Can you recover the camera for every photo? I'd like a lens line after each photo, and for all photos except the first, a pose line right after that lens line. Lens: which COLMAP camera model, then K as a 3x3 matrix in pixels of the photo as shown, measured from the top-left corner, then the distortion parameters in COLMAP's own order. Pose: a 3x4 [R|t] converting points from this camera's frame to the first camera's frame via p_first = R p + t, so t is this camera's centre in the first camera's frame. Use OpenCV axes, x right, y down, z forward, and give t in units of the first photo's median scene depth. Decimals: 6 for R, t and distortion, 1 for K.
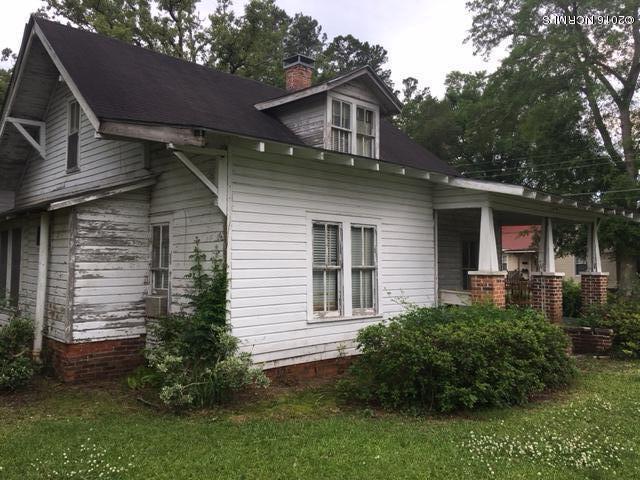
lens RADIAL K [[539.2, 0, 321.2], [0, 539.2, 241.9], [0, 0, 1]] dist [-0.000202, -0.006629]
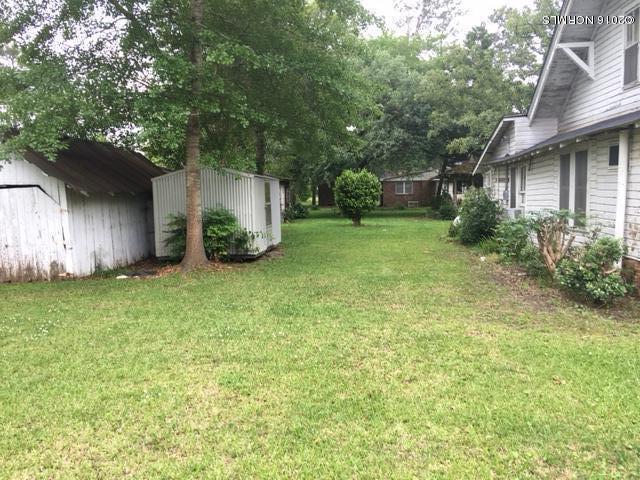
lens RADIAL K [[539.2, 0, 319.9], [0, 539.2, 237.2], [0, 0, 1]] dist [-0.000202, -0.006629]
pose [[0.664027, 0.044424, -0.746388, -0.104330], [0.047584, 0.993699, 0.101476, 0.008667], [0.746193, -0.102899, 0.657729, -0.051688]]
